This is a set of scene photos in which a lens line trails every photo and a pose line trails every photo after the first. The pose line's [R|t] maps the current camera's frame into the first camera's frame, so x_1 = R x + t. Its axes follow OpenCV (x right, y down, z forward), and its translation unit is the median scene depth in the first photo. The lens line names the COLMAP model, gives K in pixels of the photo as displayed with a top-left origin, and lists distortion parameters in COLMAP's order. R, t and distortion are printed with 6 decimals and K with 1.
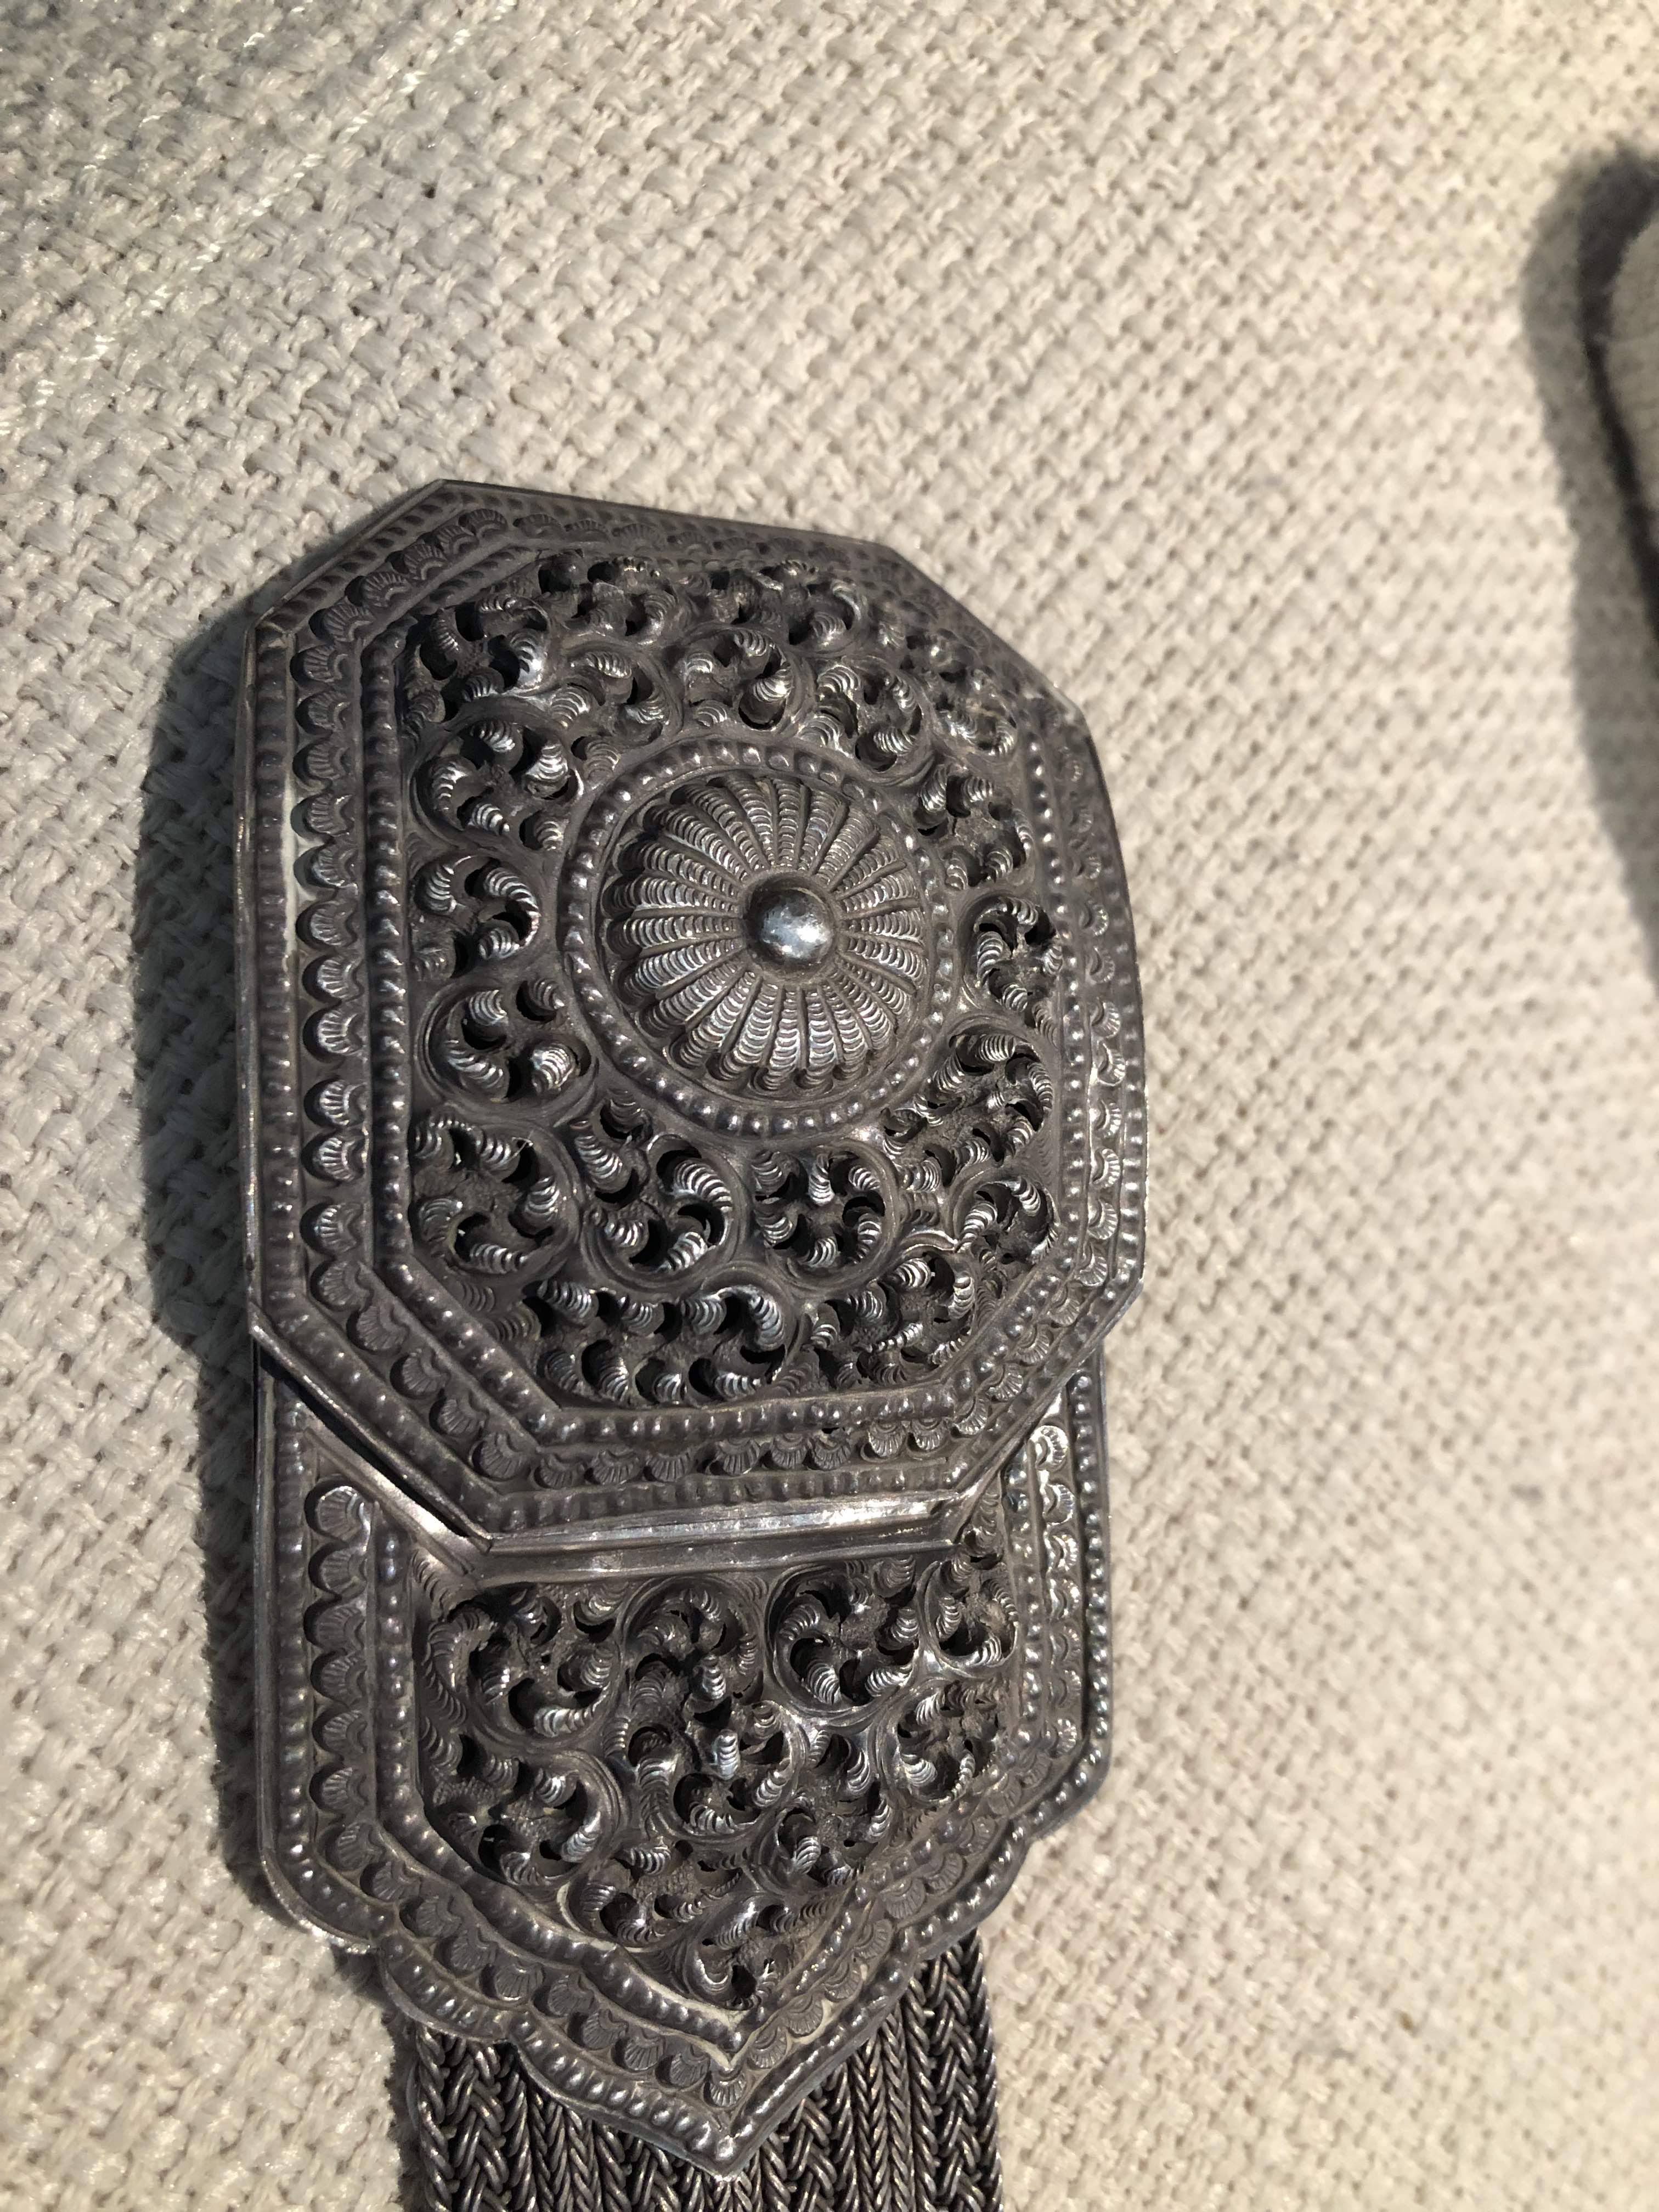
lens RADIAL K [[1852.2, 0, 829.5], [0, 1852.2, 1106.0], [0, 0, 1]] dist [0.004440, 0.000981]
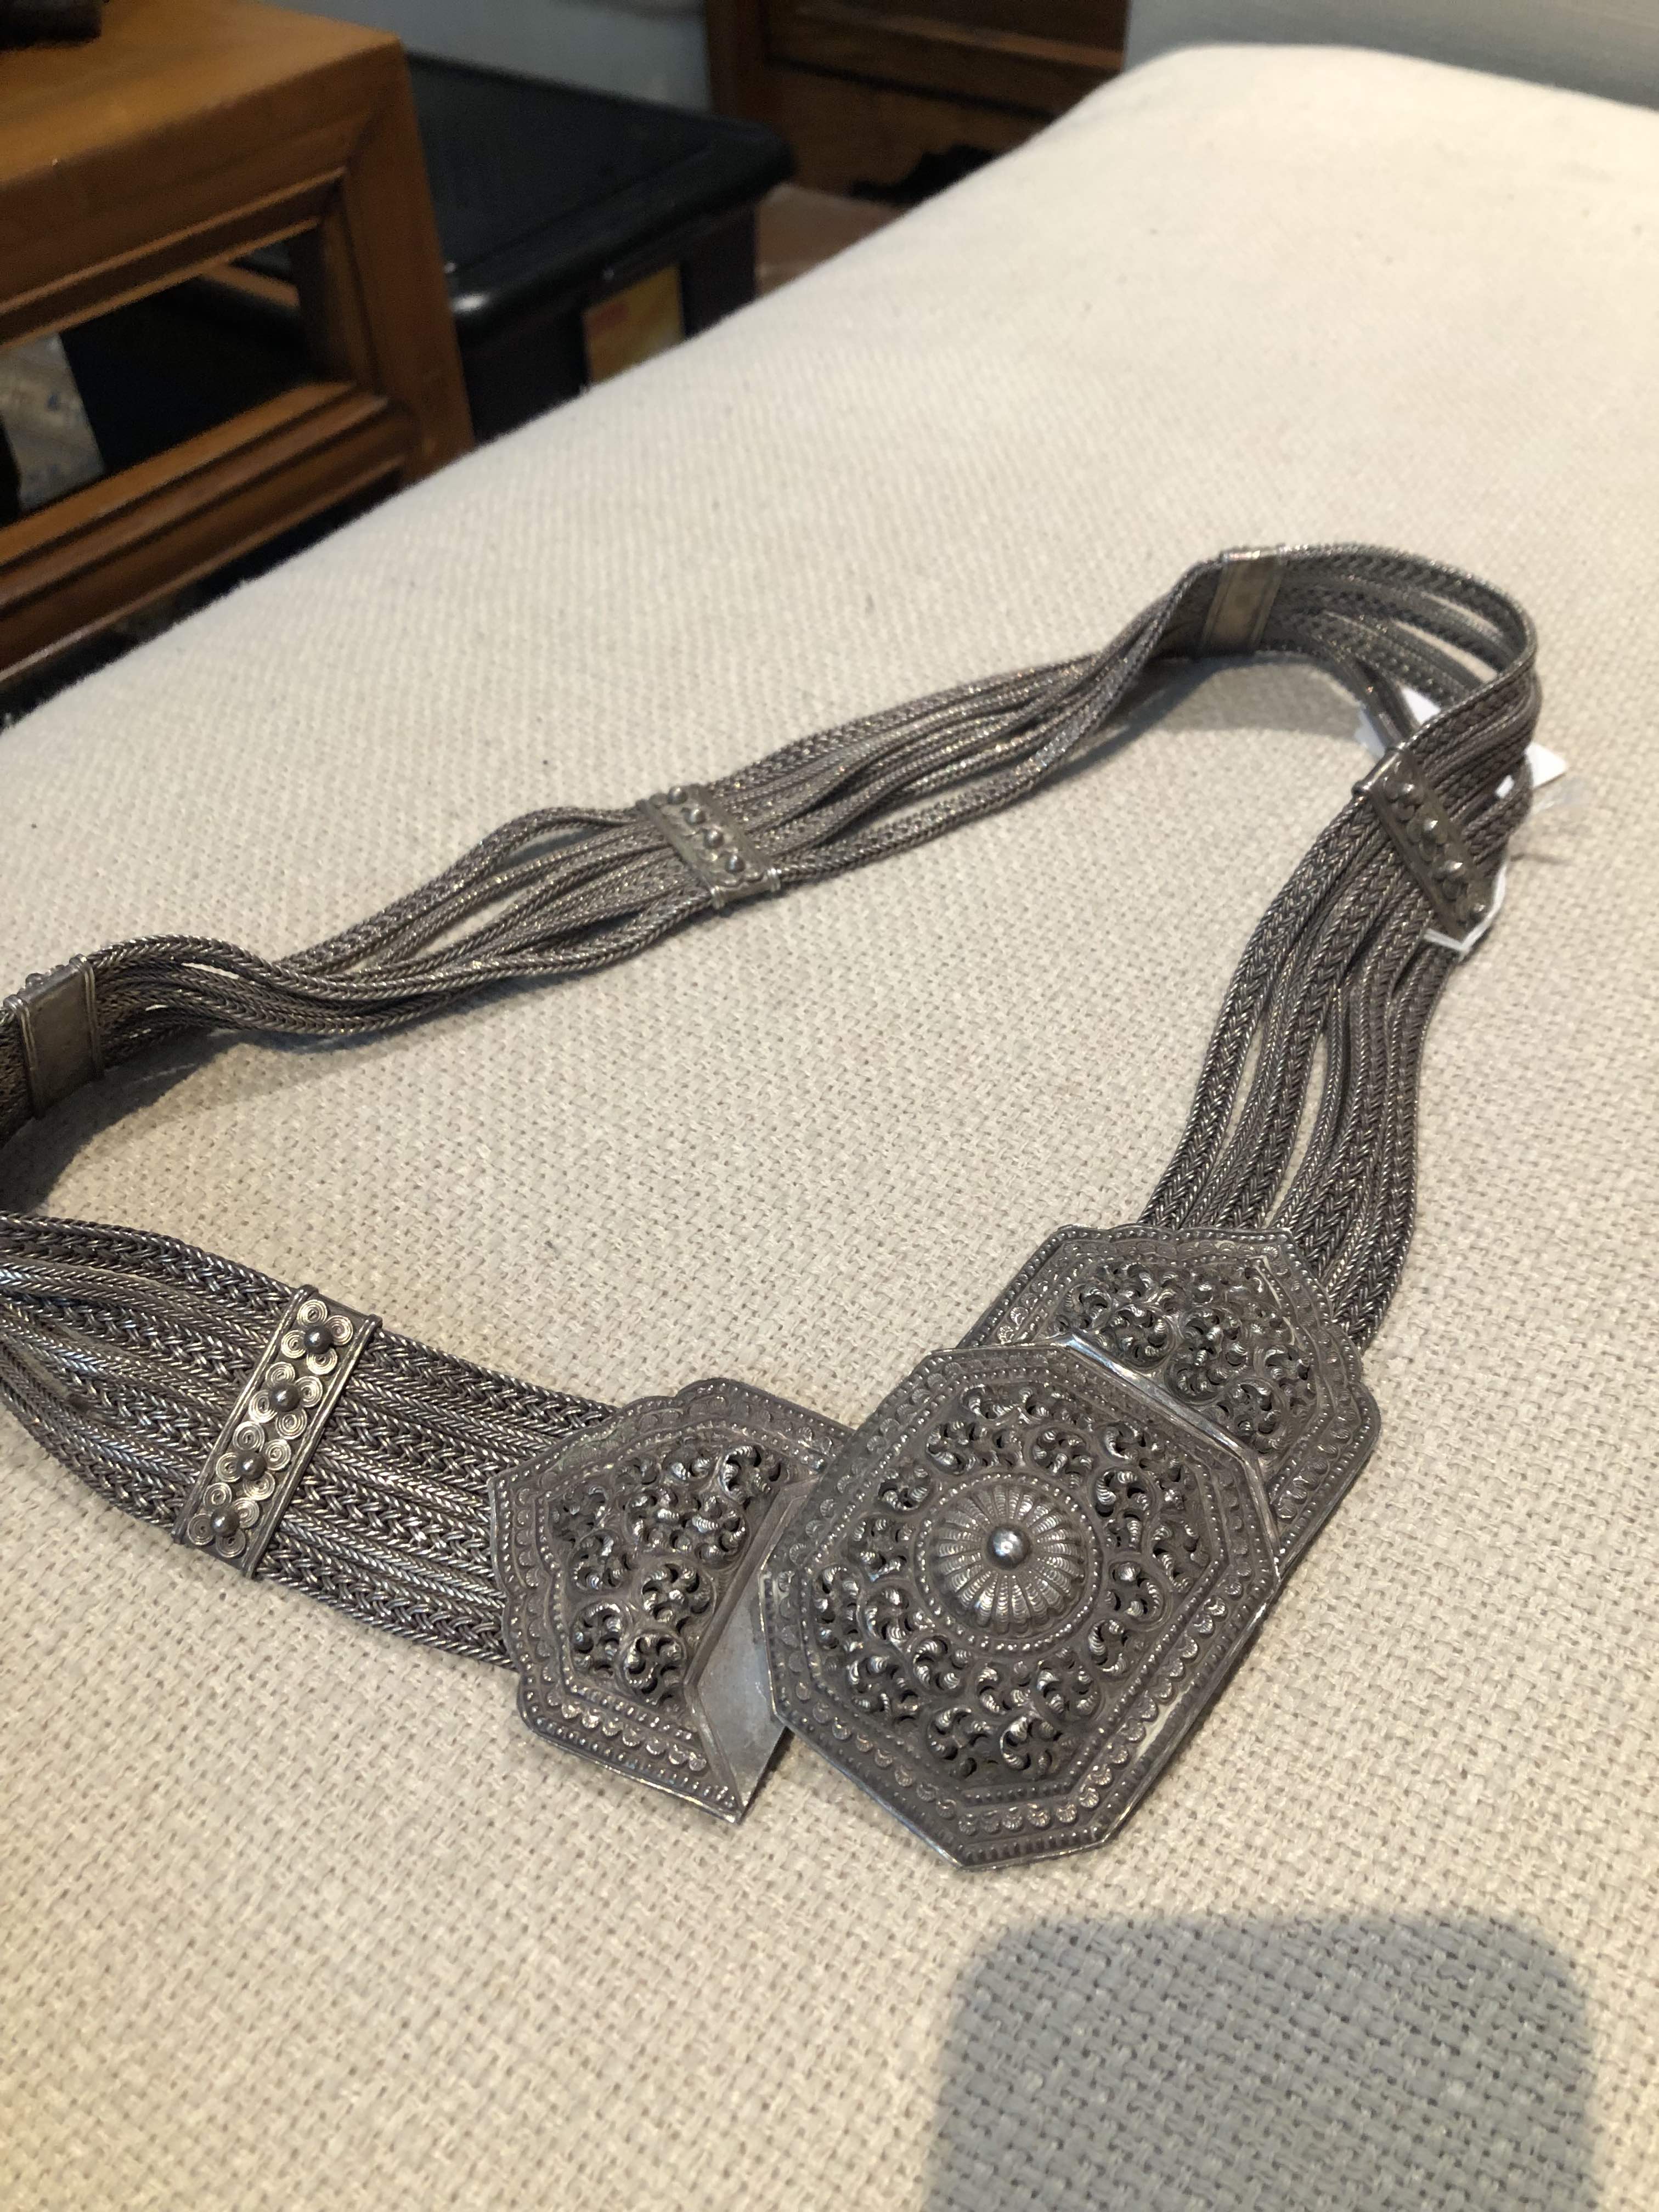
lens RADIAL K [[1852.2, 0, 829.5], [0, 1852.2, 1106.0], [0, 0, 1]] dist [0.004440, 0.000981]
pose [[-0.713771, -0.696468, 0.073914, 0.336065], [0.623437, -0.583720, 0.520189, -1.065608], [-0.319150, 0.417377, 0.850847, -1.050042]]
